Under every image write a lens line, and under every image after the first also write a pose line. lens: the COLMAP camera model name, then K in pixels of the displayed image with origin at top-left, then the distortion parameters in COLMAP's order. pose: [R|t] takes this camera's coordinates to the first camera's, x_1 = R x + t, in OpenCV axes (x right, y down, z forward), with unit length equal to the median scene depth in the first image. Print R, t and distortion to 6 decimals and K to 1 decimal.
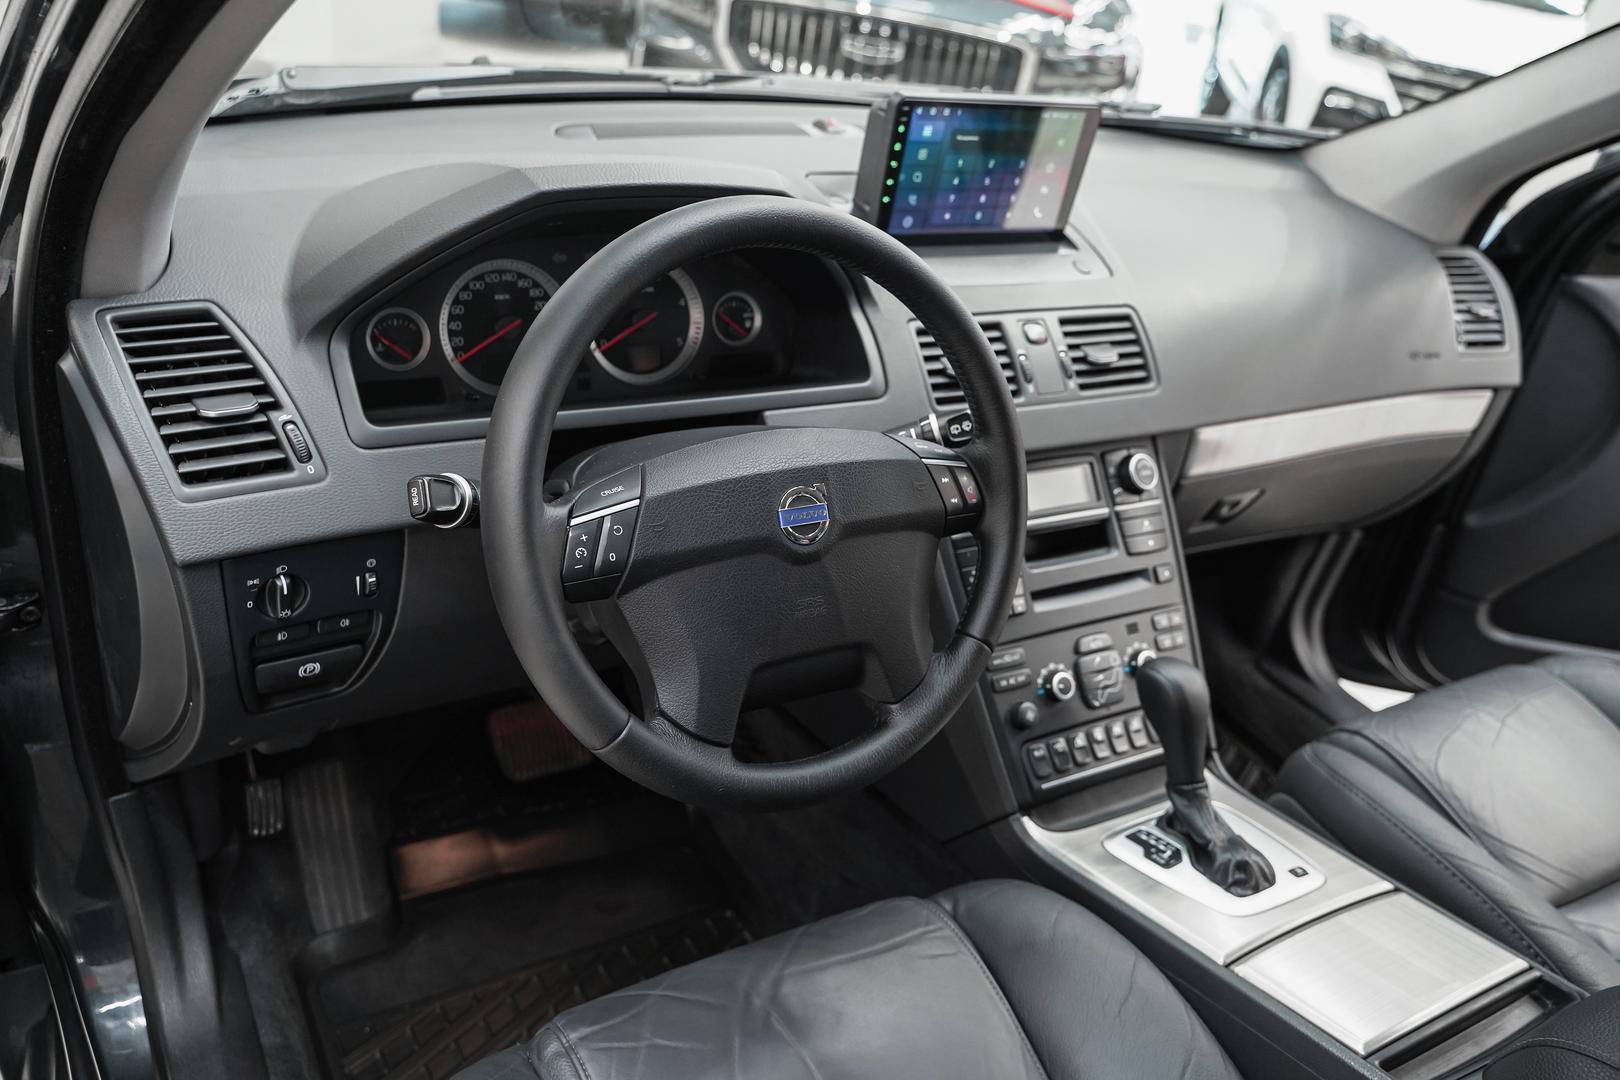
lens RADIAL K [[1303.1, 0, 810.0], [0, 1303.1, 540.0], [0, 0, 1]] dist [-0.011763, 0.005044]
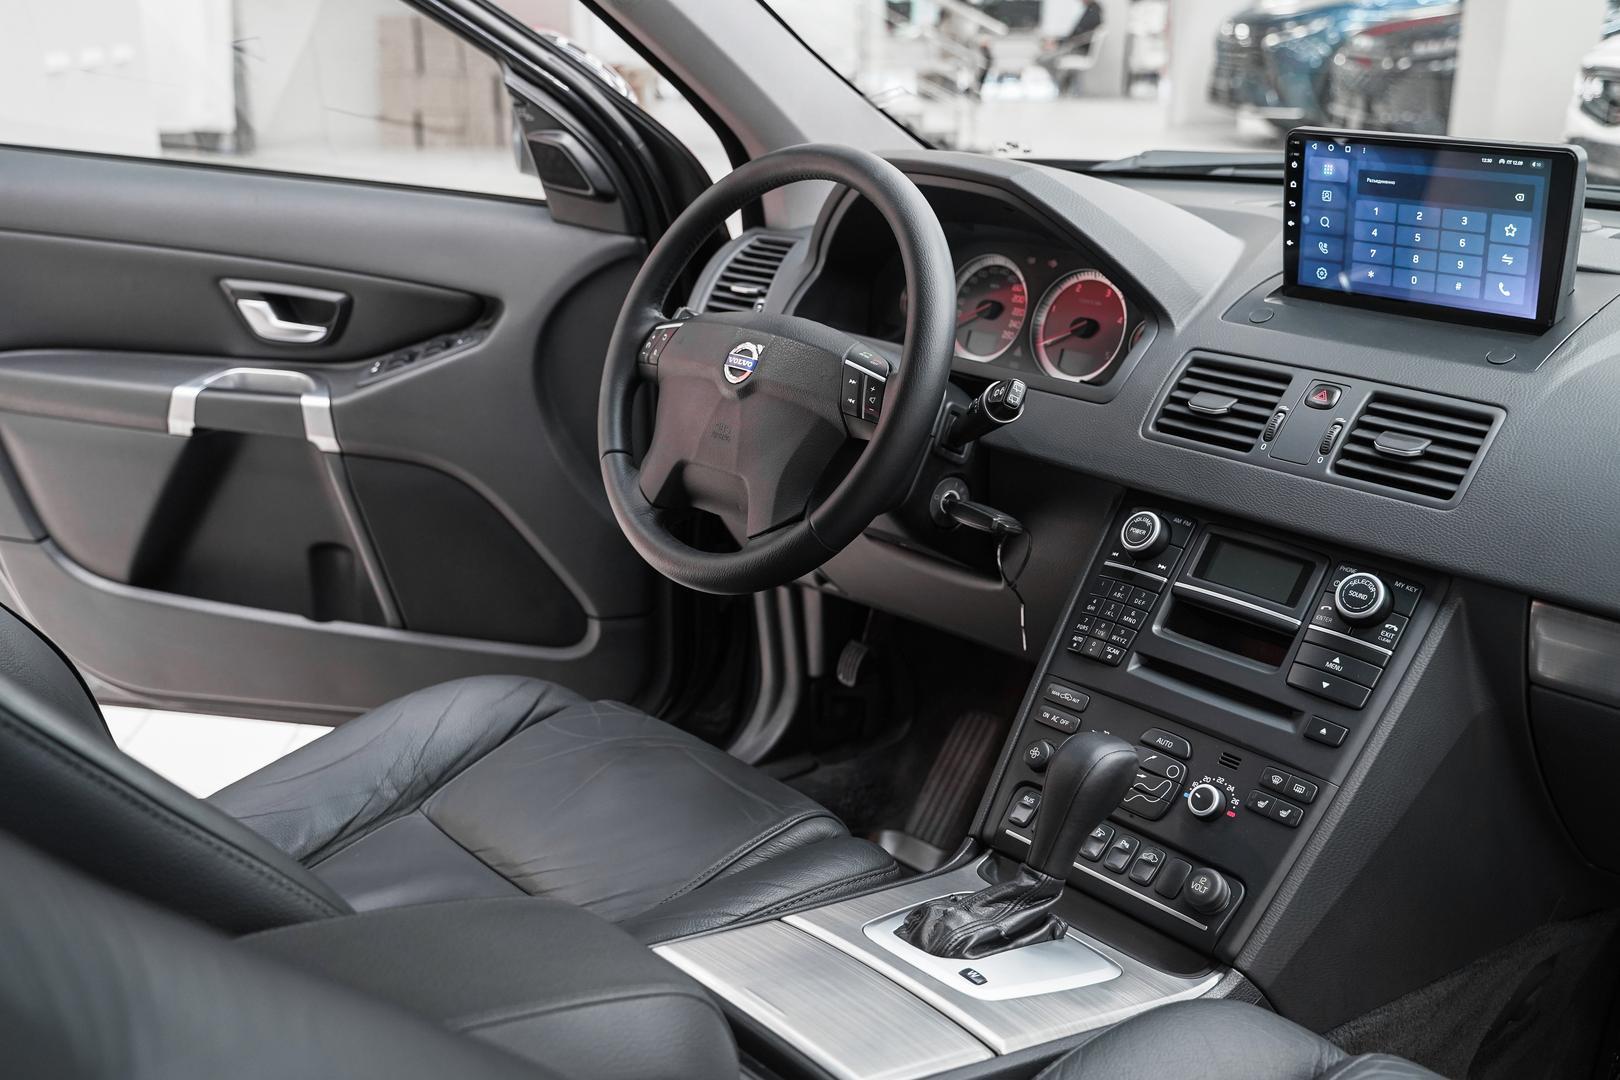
lens RADIAL K [[1677.6, 0, 810.0], [0, 1677.6, 540.0], [0, 0, 1]] dist [0.007754, -0.010432]
pose [[0.189365, 0.178475, -0.965550, 1.133444], [-0.444330, 0.892476, 0.077825, -0.015565], [0.875621, 0.414286, 0.248305, 0.478850]]
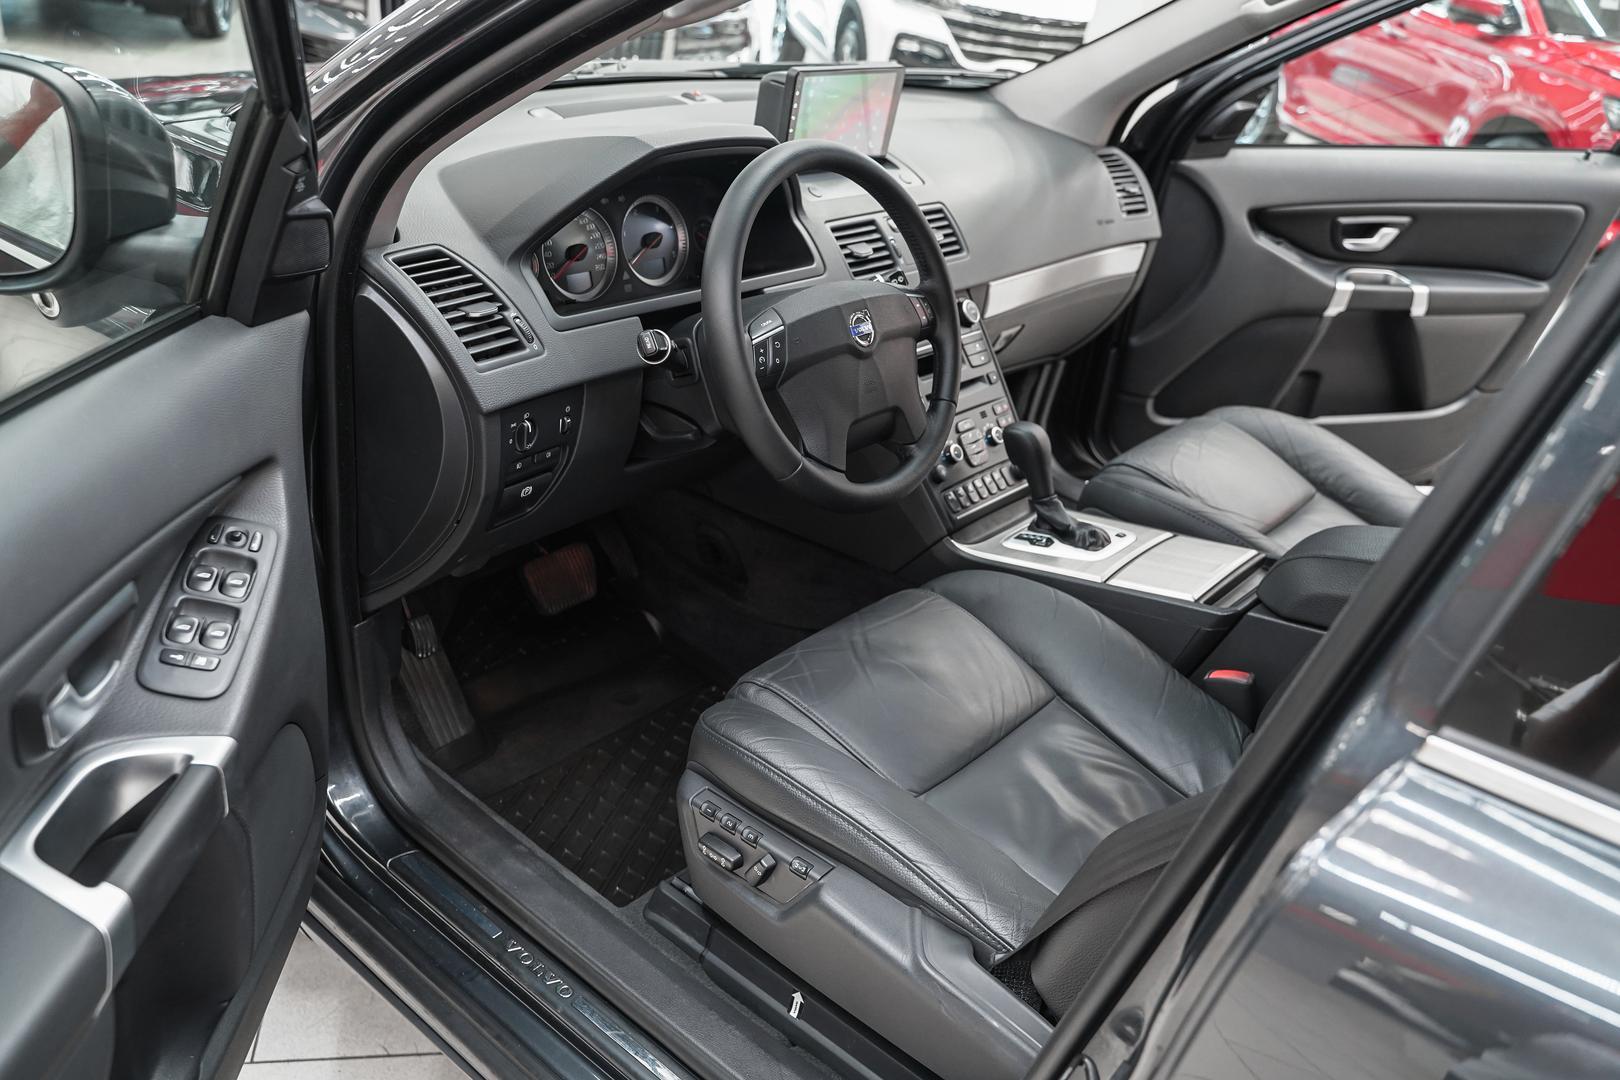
lens RADIAL K [[1303.1, 0, 810.0], [0, 1303.1, 540.0], [0, 0, 1]] dist [-0.011763, 0.005044]
pose [[0.943578, -0.171991, 0.282984, -0.392295], [0.164507, 0.985098, 0.050188, 0.102167], [-0.287399, -0.000804, 0.957811, -0.384493]]
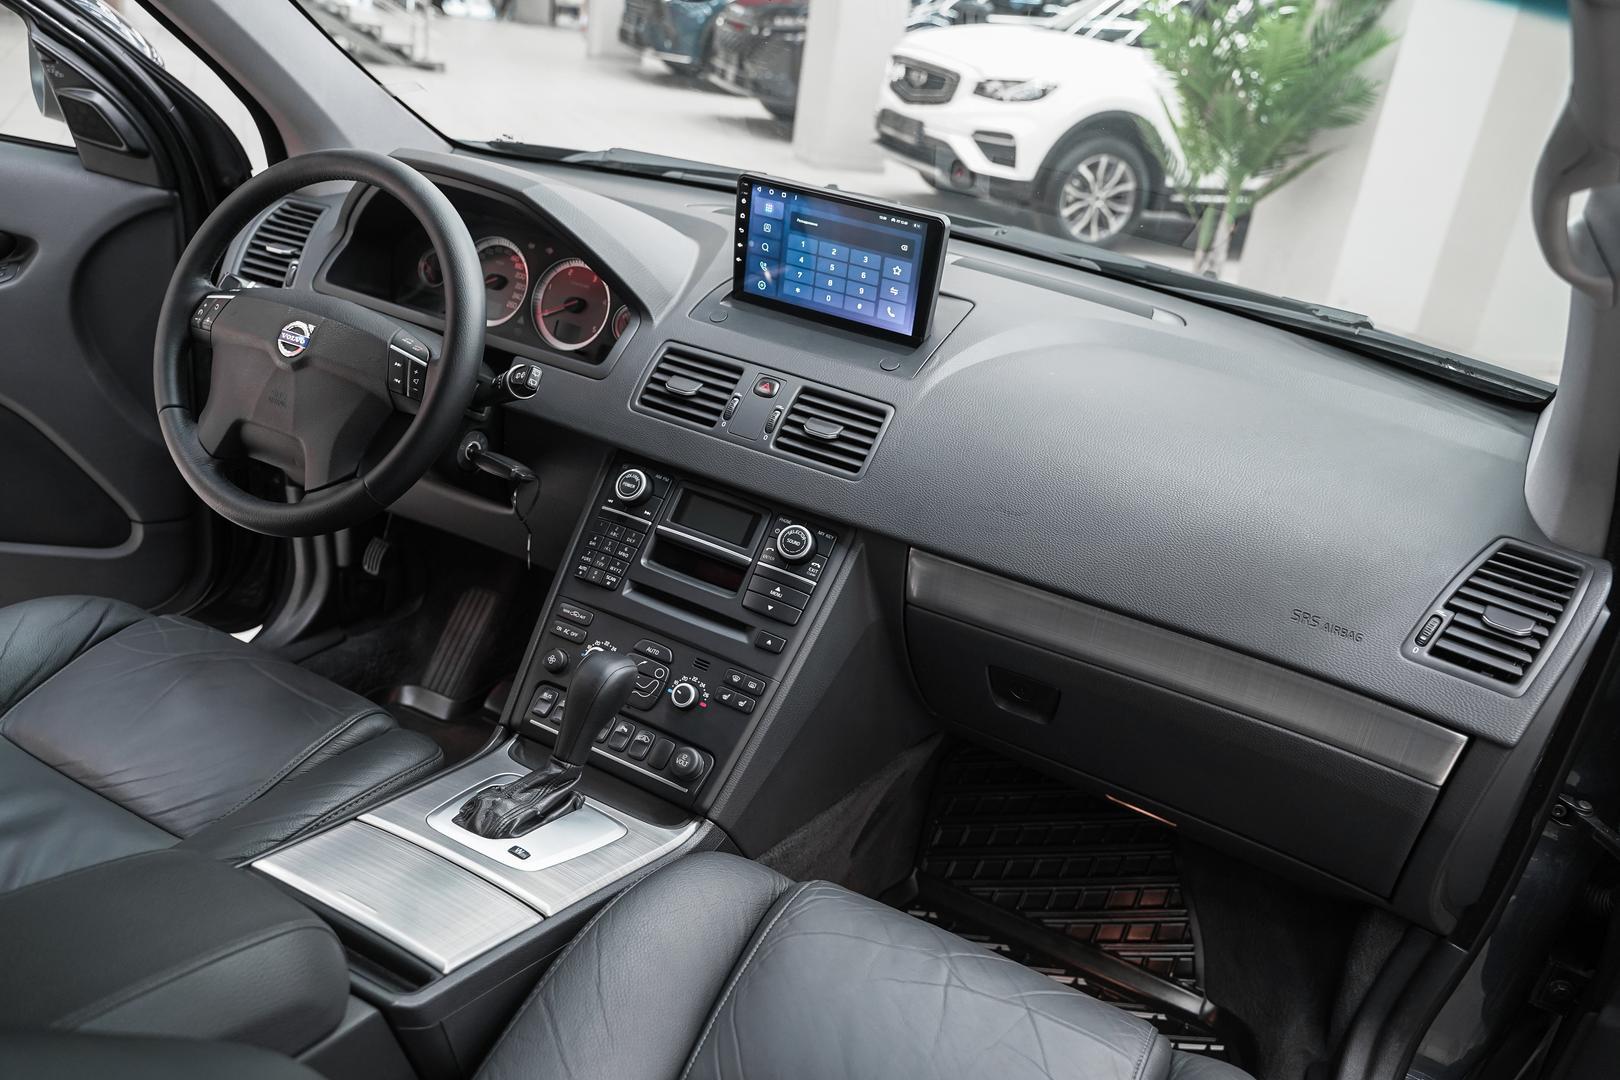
lens RADIAL K [[1303.1, 0, 810.0], [0, 1303.1, 540.0], [0, 0, 1]] dist [-0.011763, 0.005044]
pose [[0.533029, 0.286067, -0.796270, 1.091120], [-0.457997, 0.888862, 0.012744, -0.072965], [0.711420, 0.357897, 0.604807, 0.394315]]
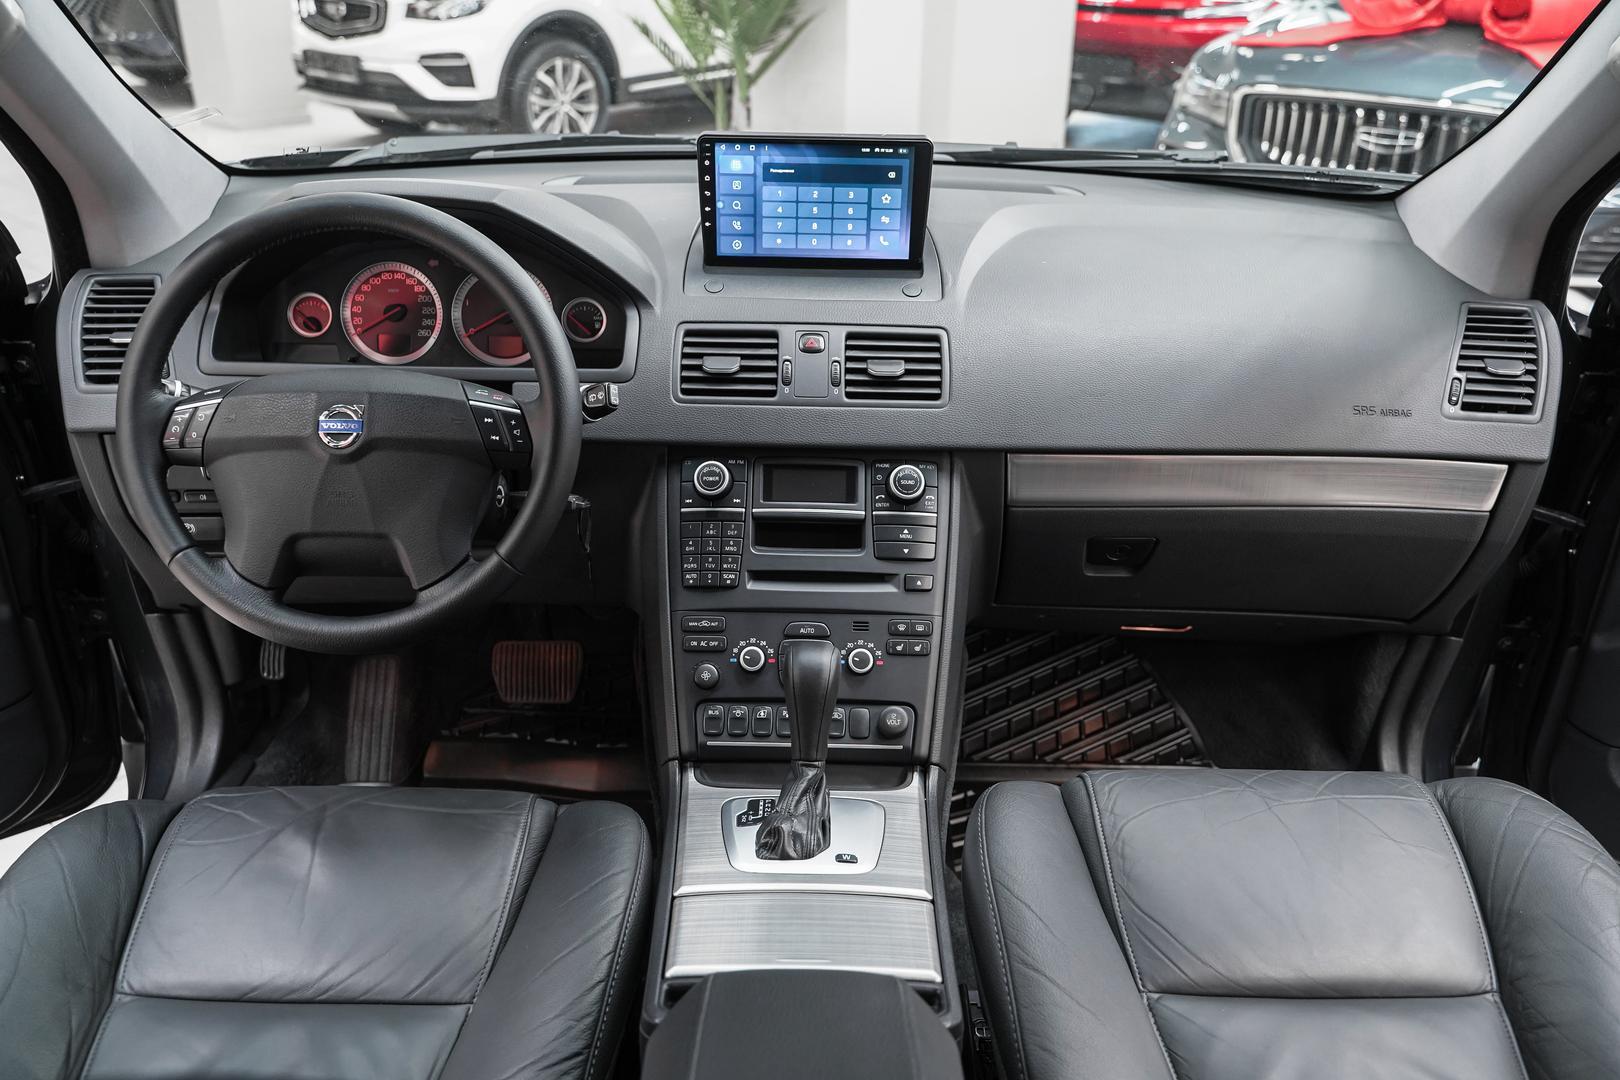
lens RADIAL K [[1309.4, 0, 810.0], [0, 1309.4, 540.0], [0, 0, 1]] dist [-0.007164, 0.002088]
pose [[0.853497, 0.111780, -0.508968, 0.736085], [-0.156009, 0.986734, -0.044907, 0.053174], [0.497196, 0.117731, 0.859613, 0.070993]]
